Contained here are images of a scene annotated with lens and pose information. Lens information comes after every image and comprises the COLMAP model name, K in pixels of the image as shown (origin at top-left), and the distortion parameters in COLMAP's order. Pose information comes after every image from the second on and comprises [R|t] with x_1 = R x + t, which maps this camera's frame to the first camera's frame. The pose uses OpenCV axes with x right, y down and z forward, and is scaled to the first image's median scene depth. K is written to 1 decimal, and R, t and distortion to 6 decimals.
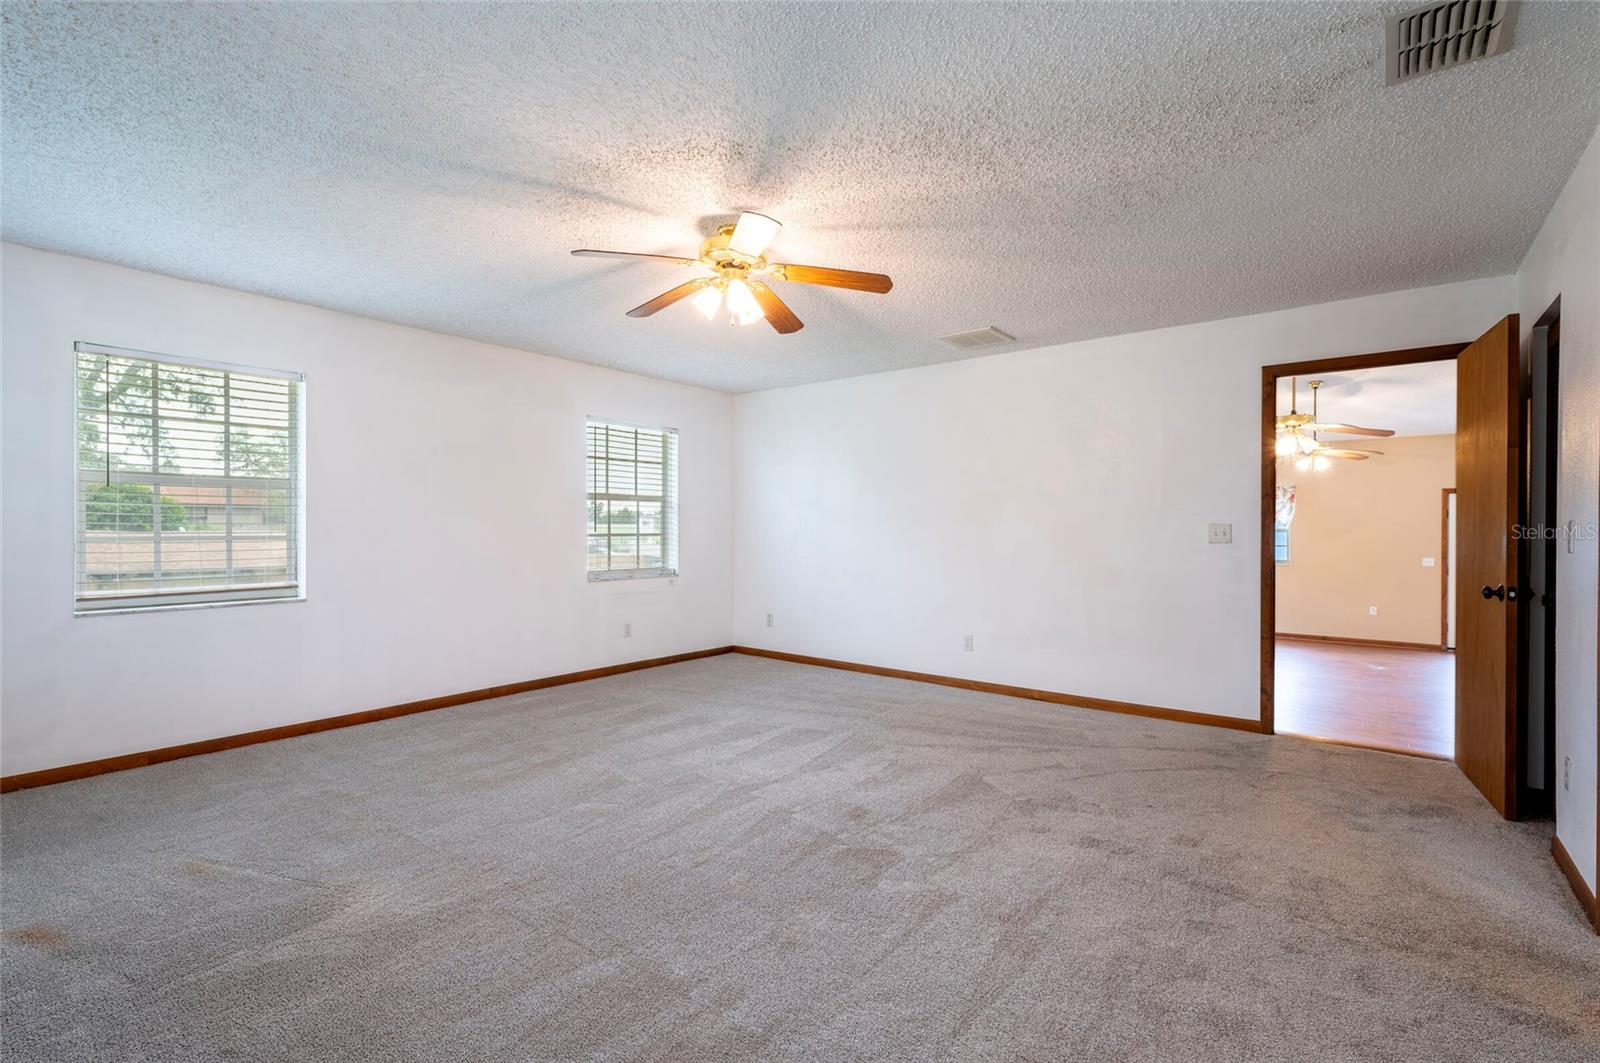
lens RADIAL K [[708.2, 0, 804.9], [0, 708.2, 532.0], [0, 0, 1]] dist [-0.004584, -0.000189]
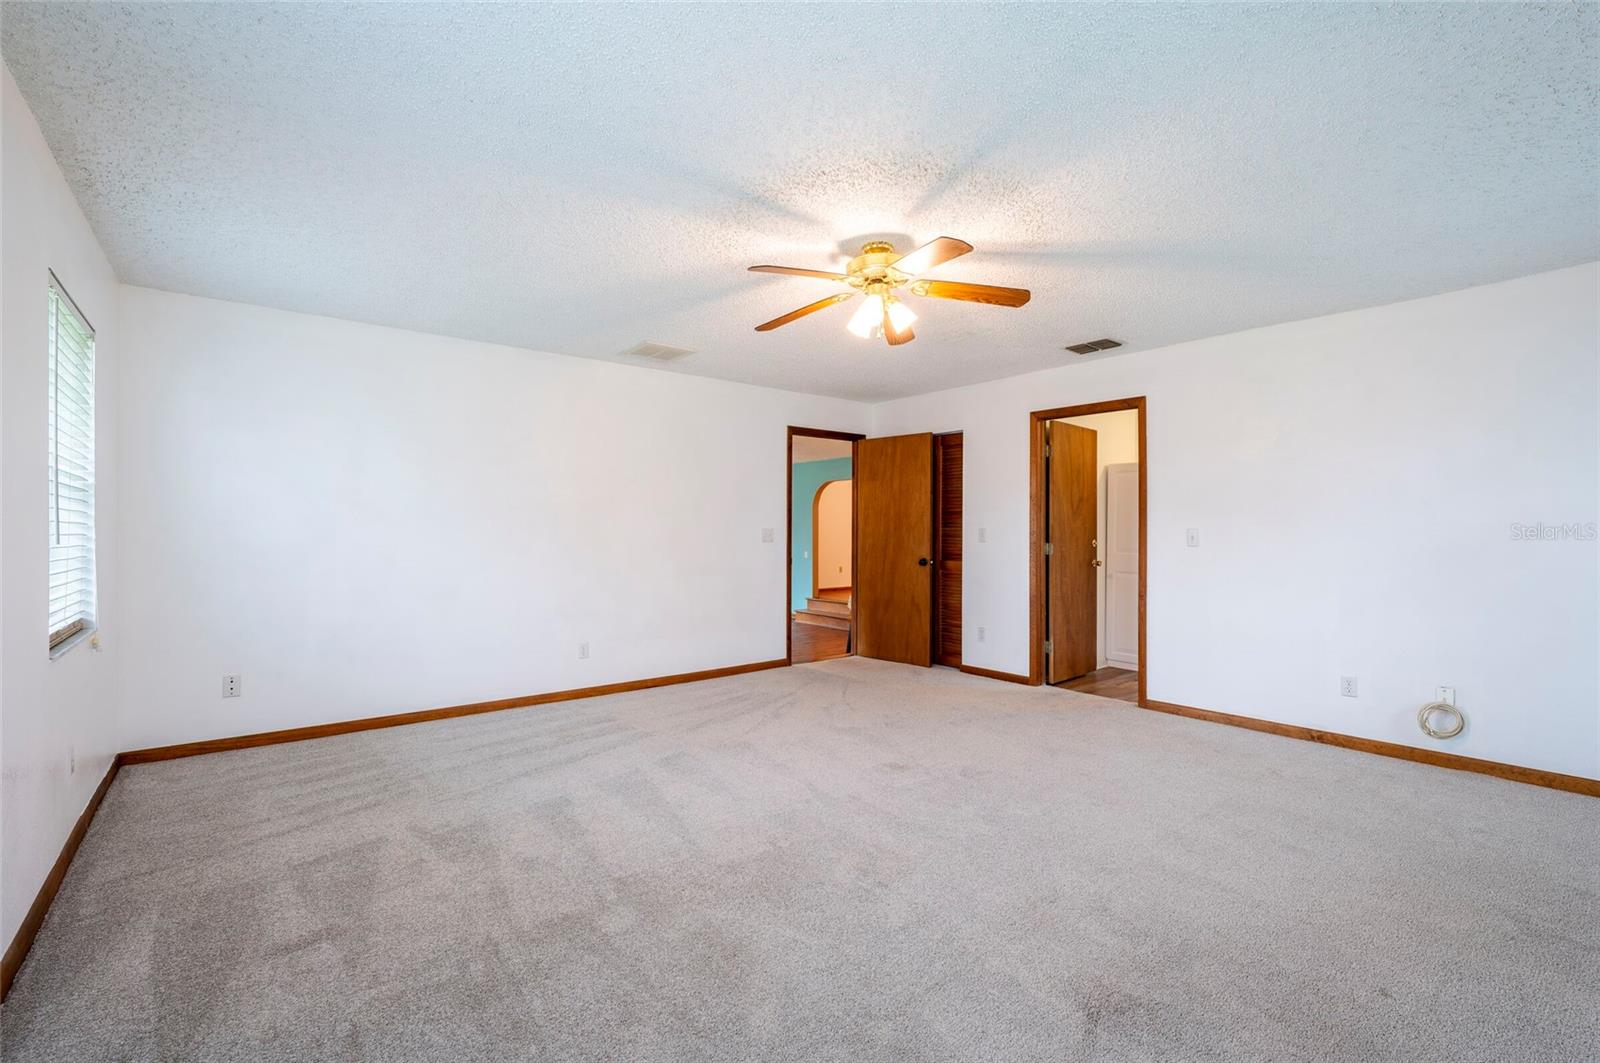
lens RADIAL K [[696.8, 0, 809.1], [0, 696.8, 530.6], [0, 0, 1]] dist [0.000532, -0.000554]
pose [[0.217225, 0.000695, 0.976121, -0.878079], [0.003270, 0.999994, -0.001439, -0.006592], [-0.976116, 0.003504, 0.217221, 0.683625]]
